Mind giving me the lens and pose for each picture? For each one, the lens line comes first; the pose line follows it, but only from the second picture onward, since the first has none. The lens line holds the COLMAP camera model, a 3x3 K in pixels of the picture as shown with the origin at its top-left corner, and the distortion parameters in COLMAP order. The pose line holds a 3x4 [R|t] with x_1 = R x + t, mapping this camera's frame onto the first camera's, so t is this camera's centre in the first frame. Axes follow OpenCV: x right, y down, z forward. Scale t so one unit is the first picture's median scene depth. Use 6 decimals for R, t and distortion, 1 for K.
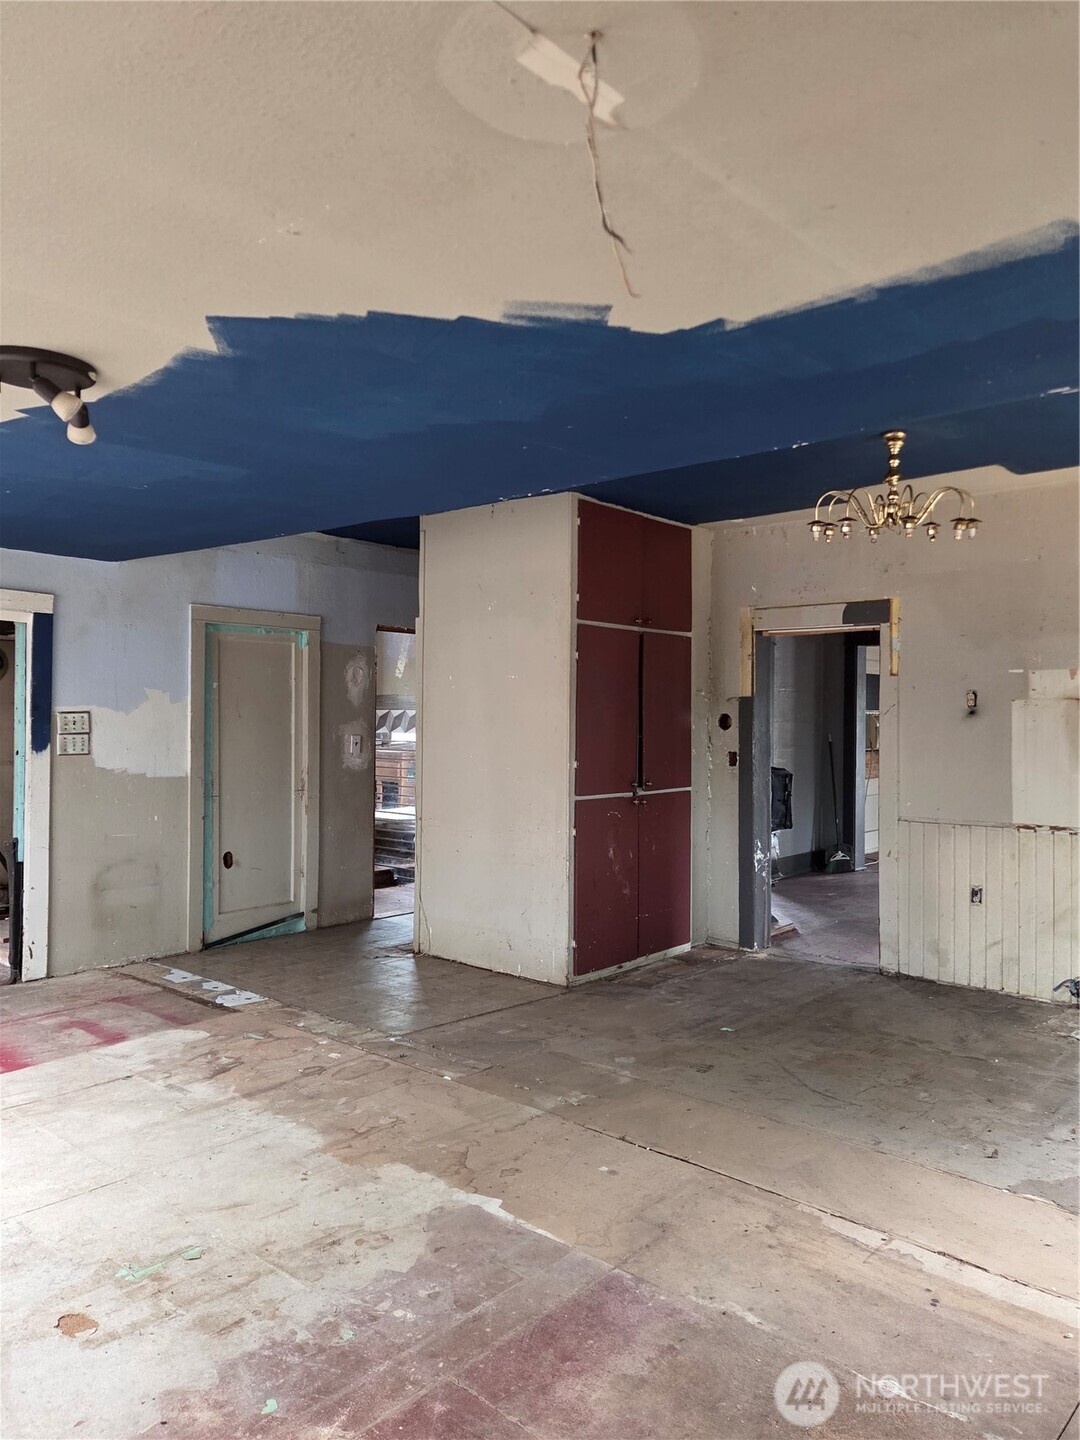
lens RADIAL K [[1049.2, 0, 540.0], [0, 1049.2, 720.0], [0, 0, 1]] dist [0.086301, -0.087062]
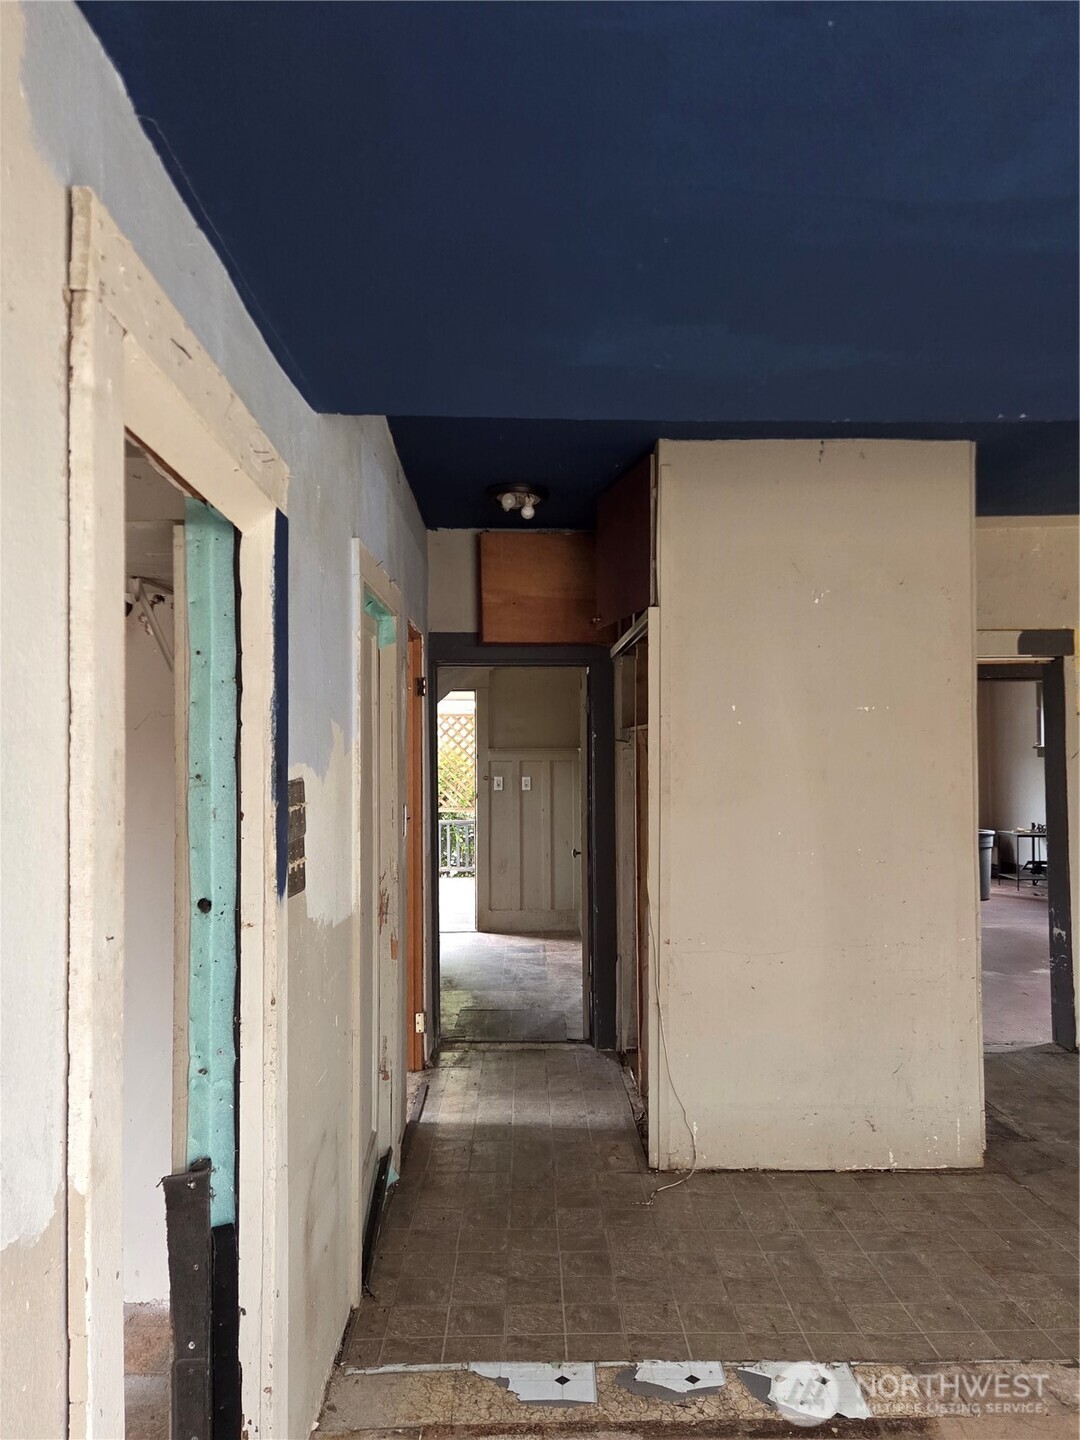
lens RADIAL K [[1049.2, 0, 540.0], [0, 1049.2, 720.0], [0, 0, 1]] dist [0.086301, -0.087062]
pose [[0.736853, 0.012472, 0.675938, -0.840409], [0.009548, 0.999538, -0.028851, -0.021498], [-0.675986, 0.027713, 0.736394, 0.880608]]
